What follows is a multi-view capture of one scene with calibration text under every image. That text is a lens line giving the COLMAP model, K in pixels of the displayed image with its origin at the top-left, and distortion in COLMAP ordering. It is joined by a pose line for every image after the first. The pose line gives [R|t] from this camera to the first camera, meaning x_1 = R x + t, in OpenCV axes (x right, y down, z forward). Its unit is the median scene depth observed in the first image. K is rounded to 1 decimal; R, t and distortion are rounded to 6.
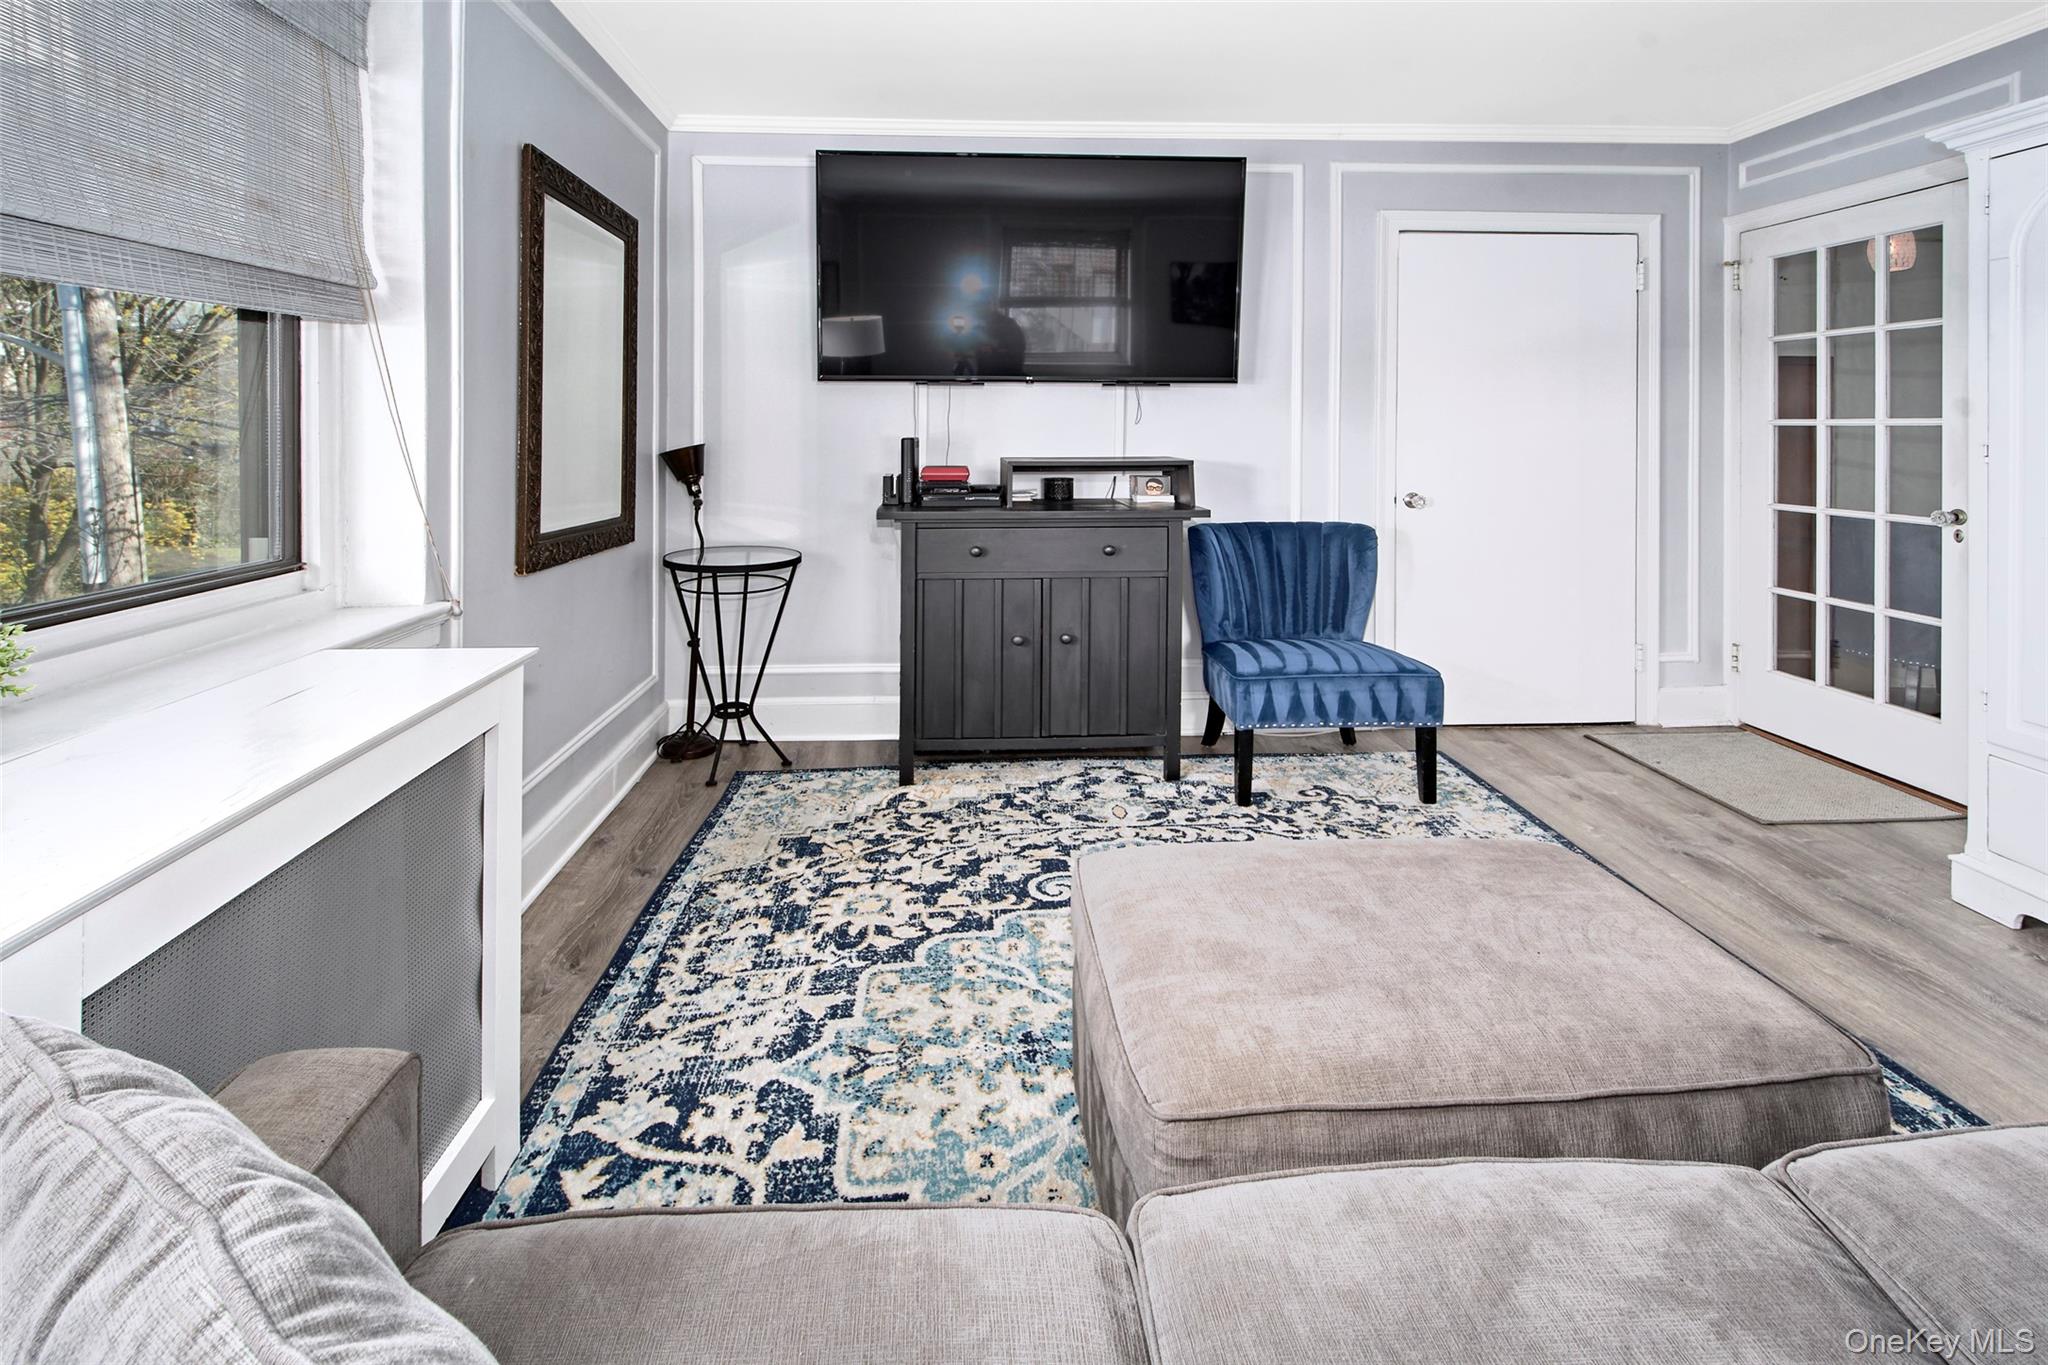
lens RADIAL K [[824.6, 0, 1017.8], [0, 824.6, 440.0], [0, 0, 1]] dist [-0.000487, 0.000081]
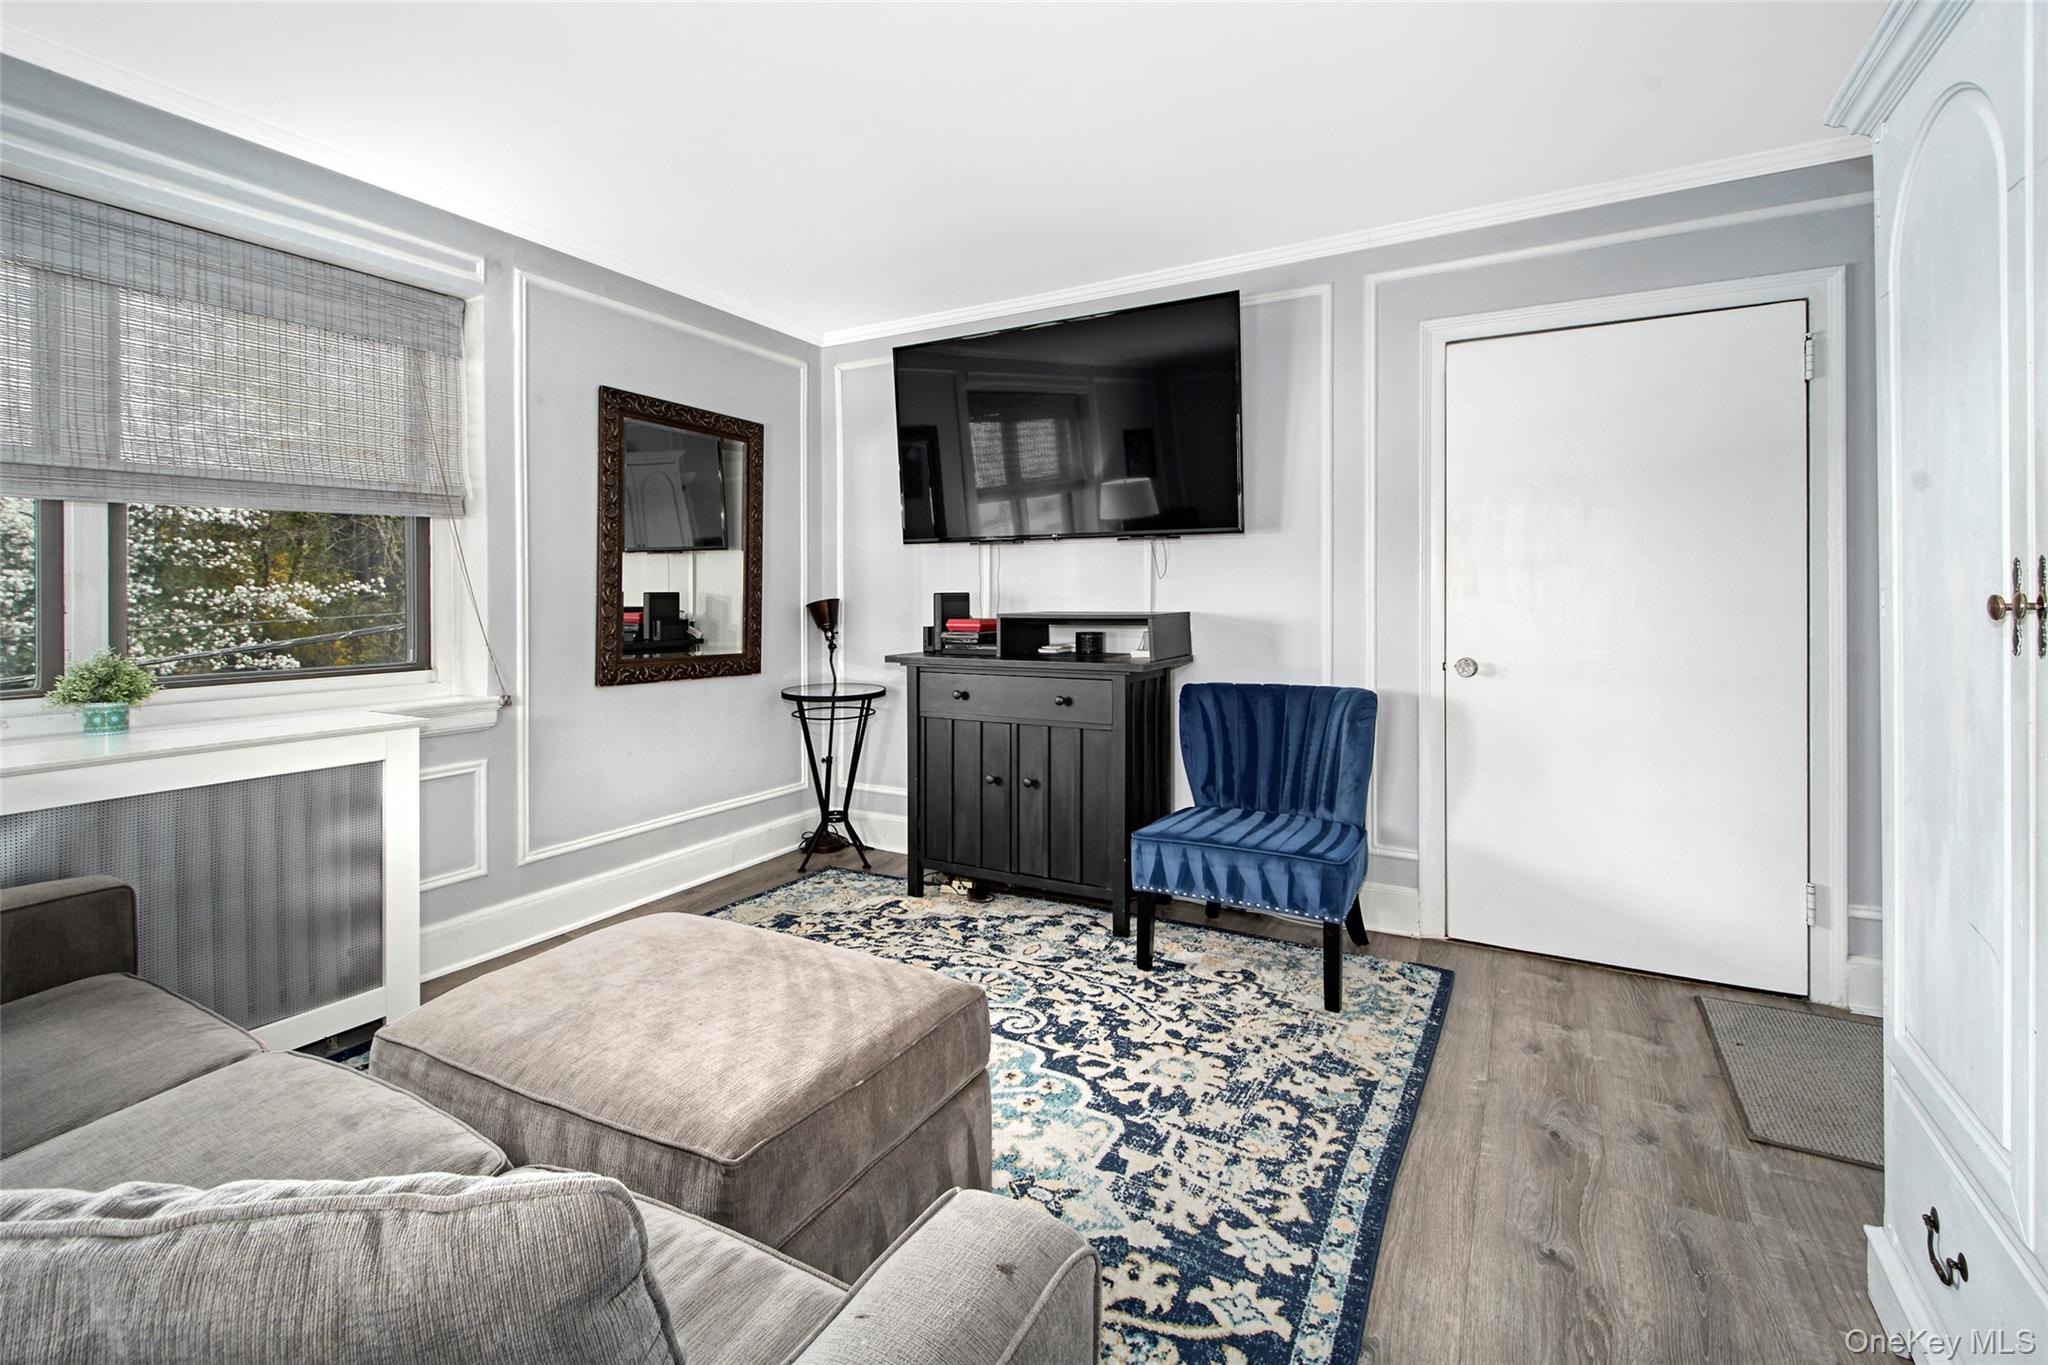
lens RADIAL K [[880.2, 0, 1127.0], [0, 880.2, 598.4], [0, 0, 1]] dist [0.003830, 0.000133]
pose [[0.873127, 0.000730, -0.487492, 0.650602], [-0.002727, 0.999991, -0.003386, 0.008895], [0.487485, 0.004285, 0.873121, 0.071418]]
